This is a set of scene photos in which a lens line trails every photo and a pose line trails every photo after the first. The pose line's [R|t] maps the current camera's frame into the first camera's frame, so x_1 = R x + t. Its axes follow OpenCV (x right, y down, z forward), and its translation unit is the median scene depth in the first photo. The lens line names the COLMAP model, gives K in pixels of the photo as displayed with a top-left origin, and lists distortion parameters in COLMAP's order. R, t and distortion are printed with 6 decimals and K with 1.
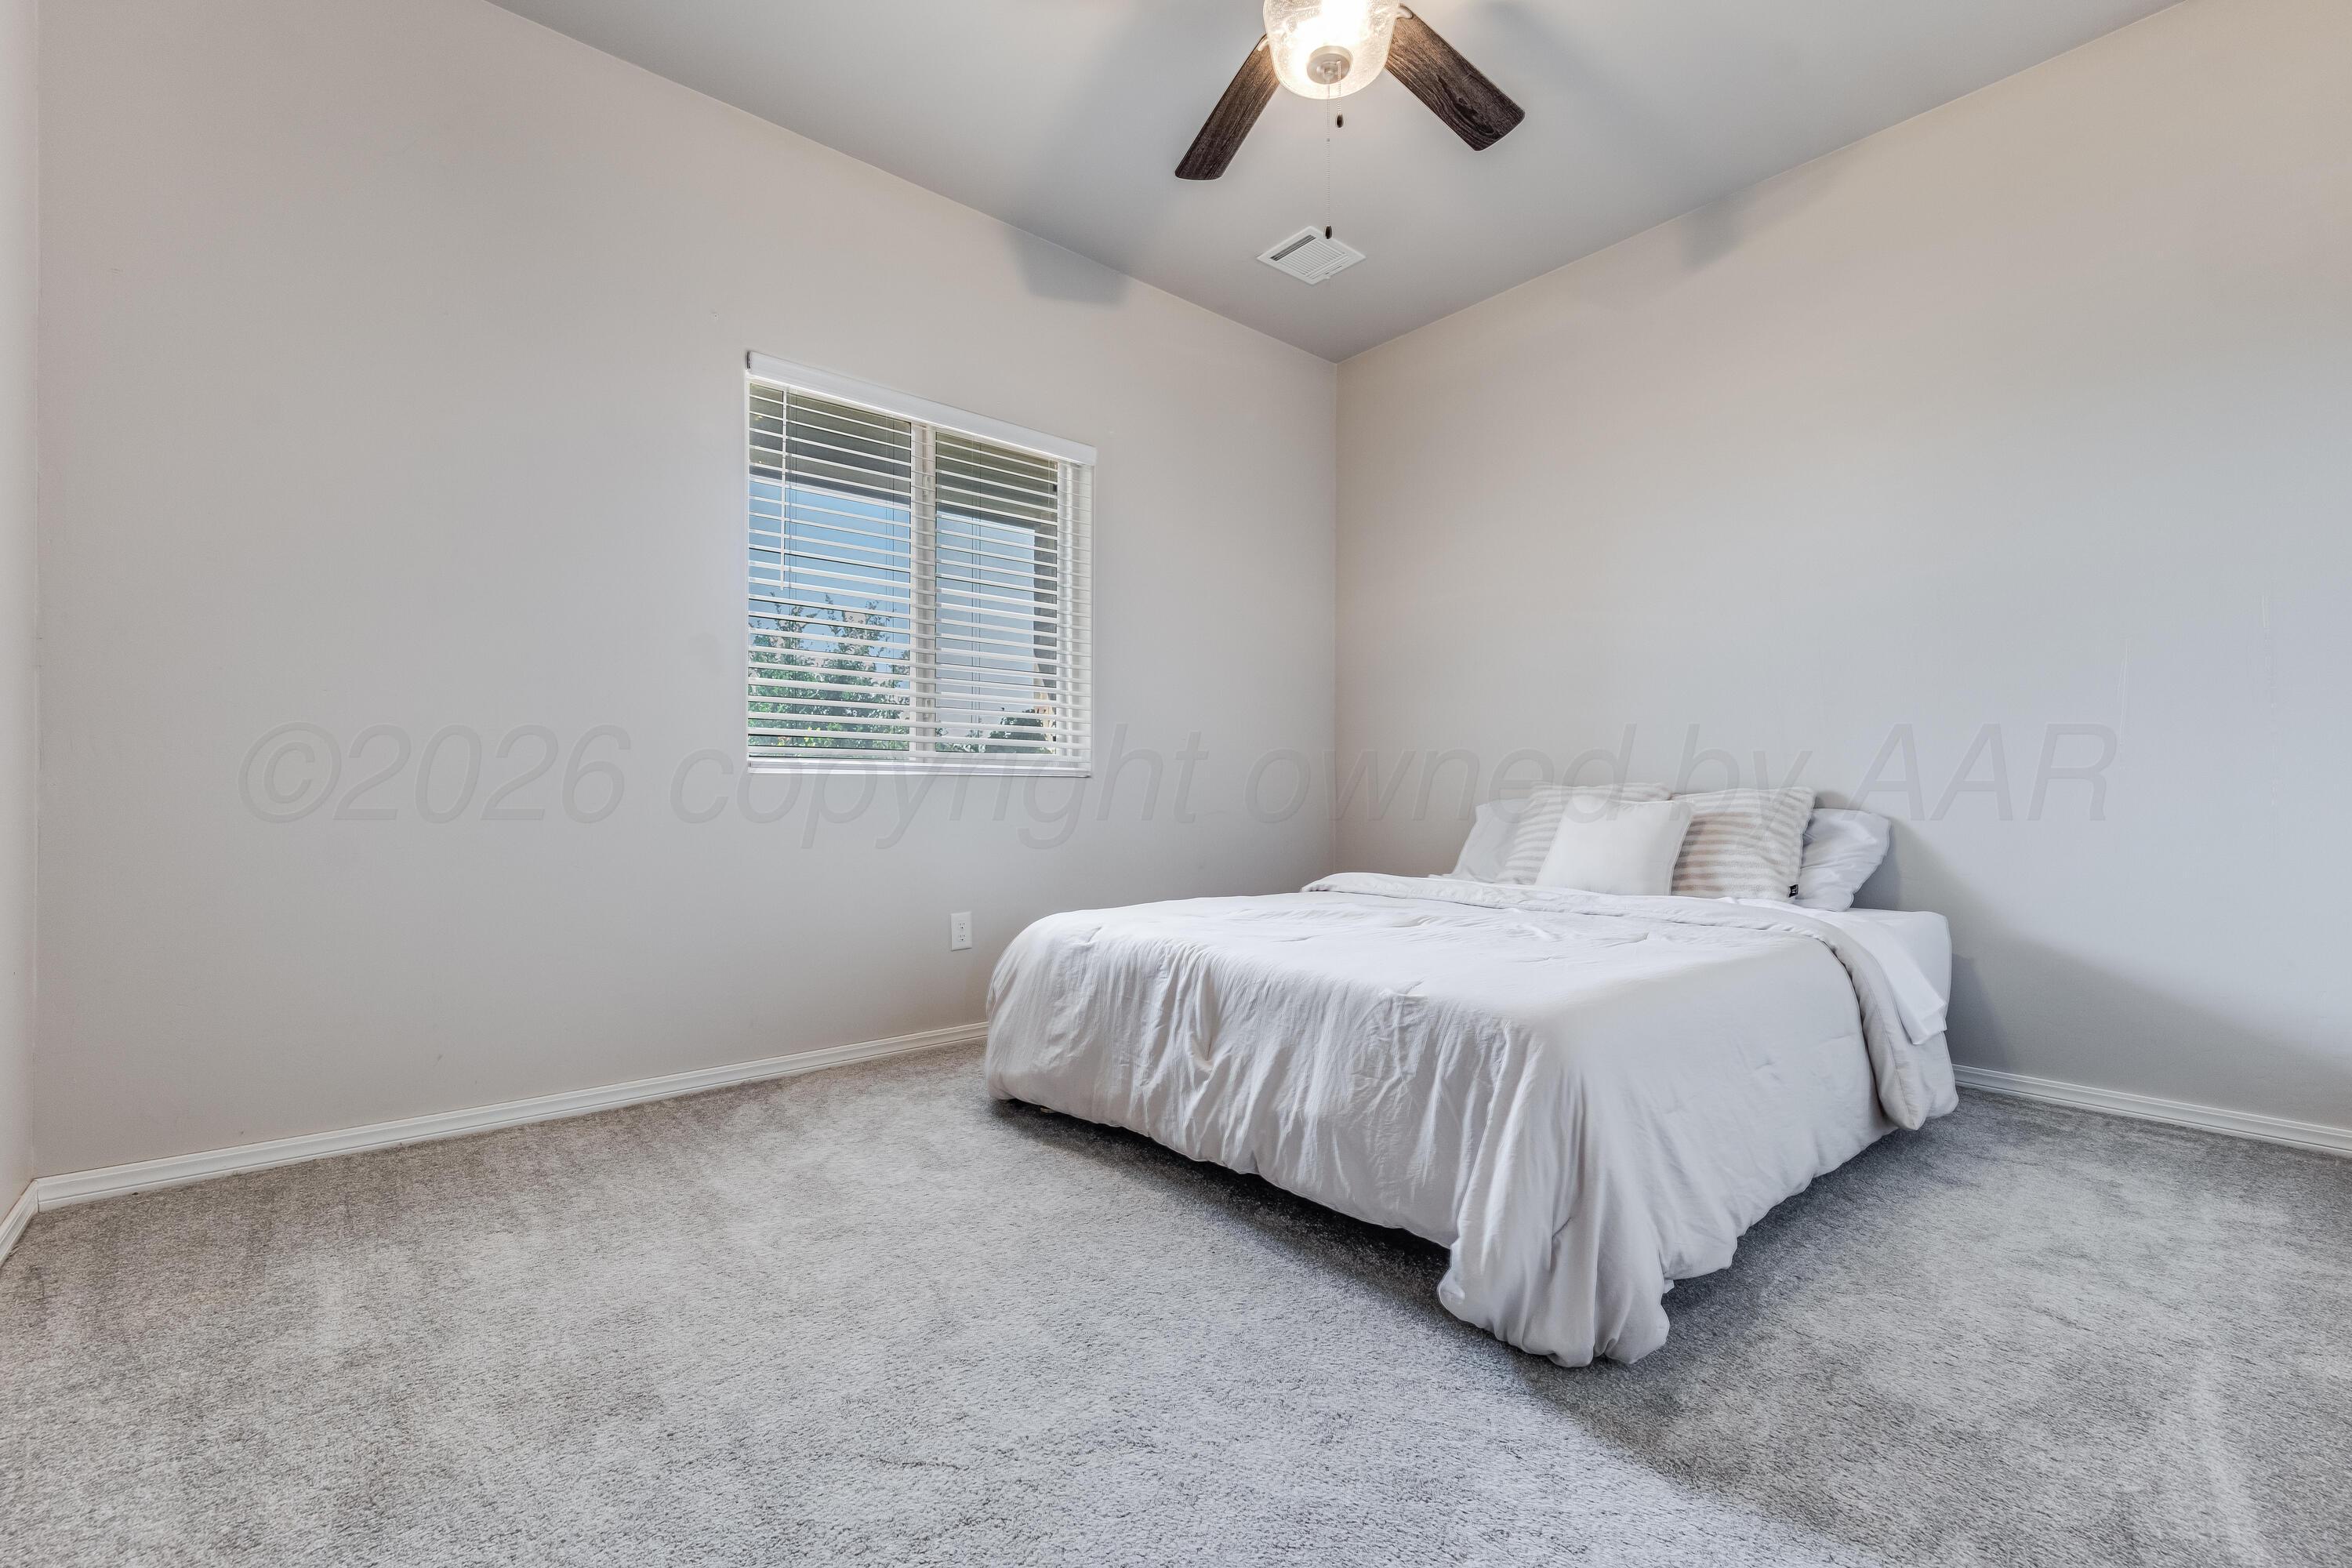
lens RADIAL K [[993.7, 0, 1166.1], [0, 993.7, 785.1], [0, 0, 1]] dist [0.003853, -0.000339]
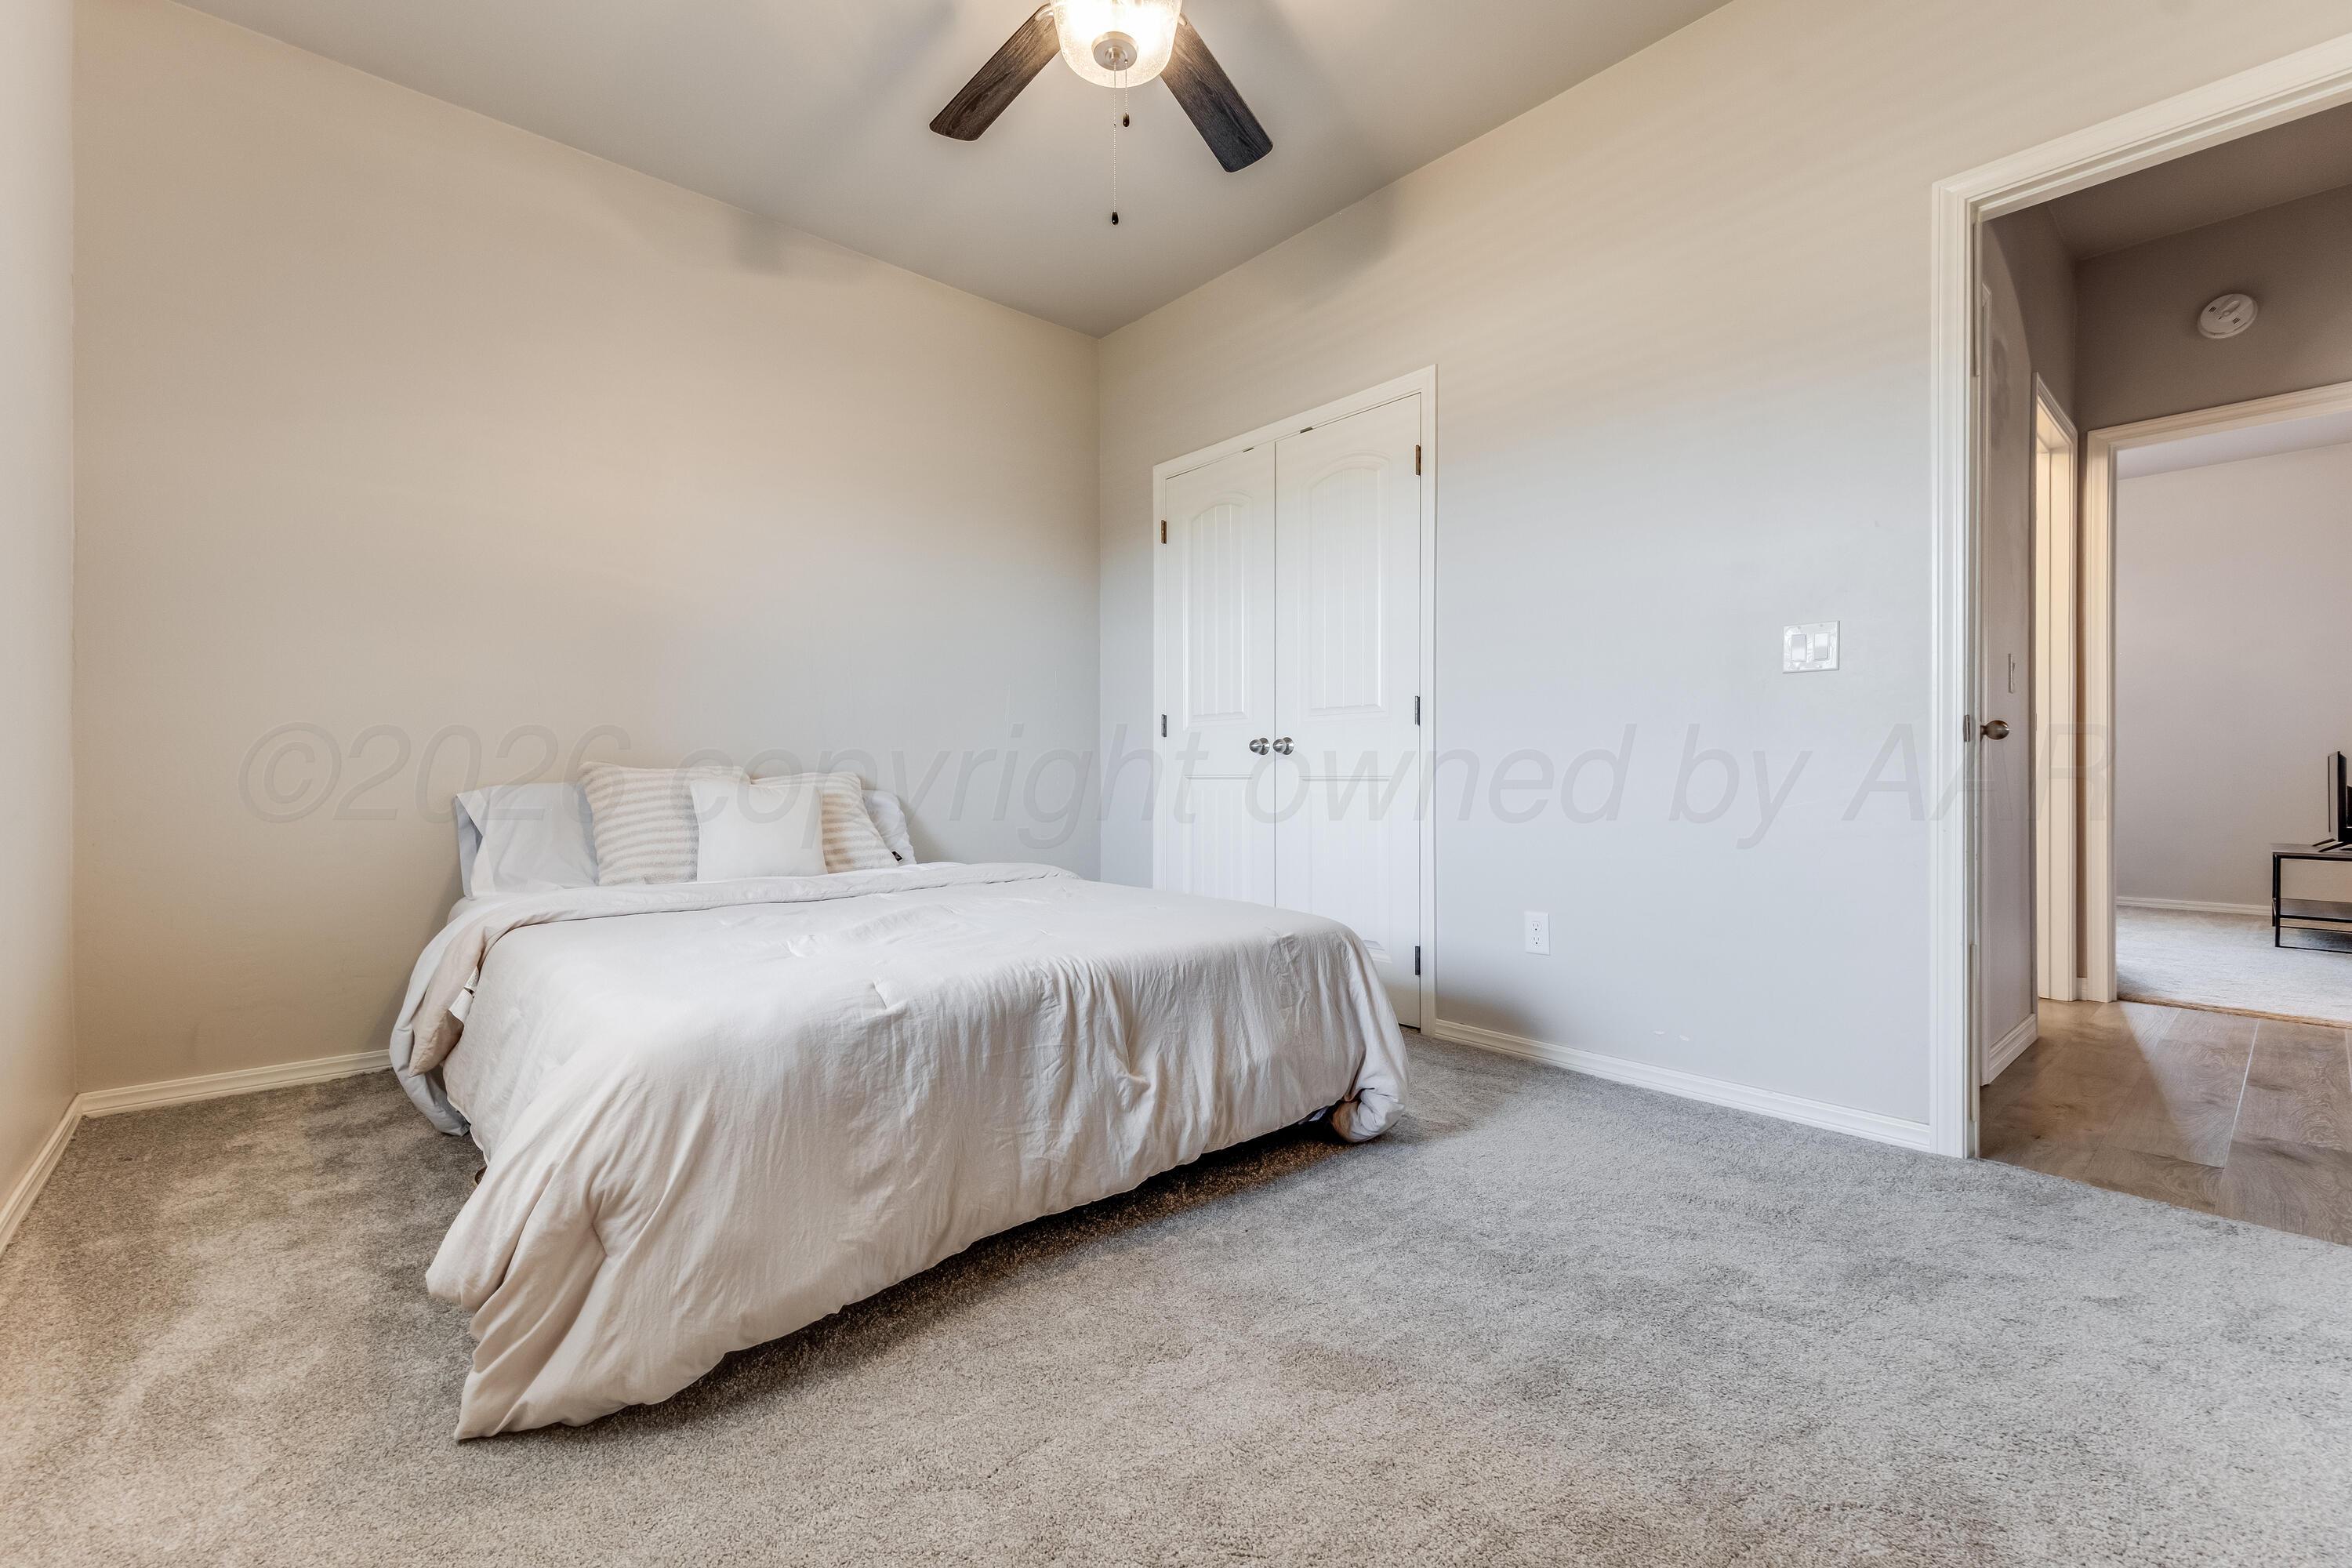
lens RADIAL K [[993.7, 0, 1166.1], [0, 993.7, 785.1], [0, 0, 1]] dist [0.003853, -0.000339]
pose [[-0.019084, -0.005338, 0.999804, -0.806160], [-0.007036, 0.999962, 0.005205, 0.011333], [-0.999793, -0.006935, -0.019120, 0.930855]]
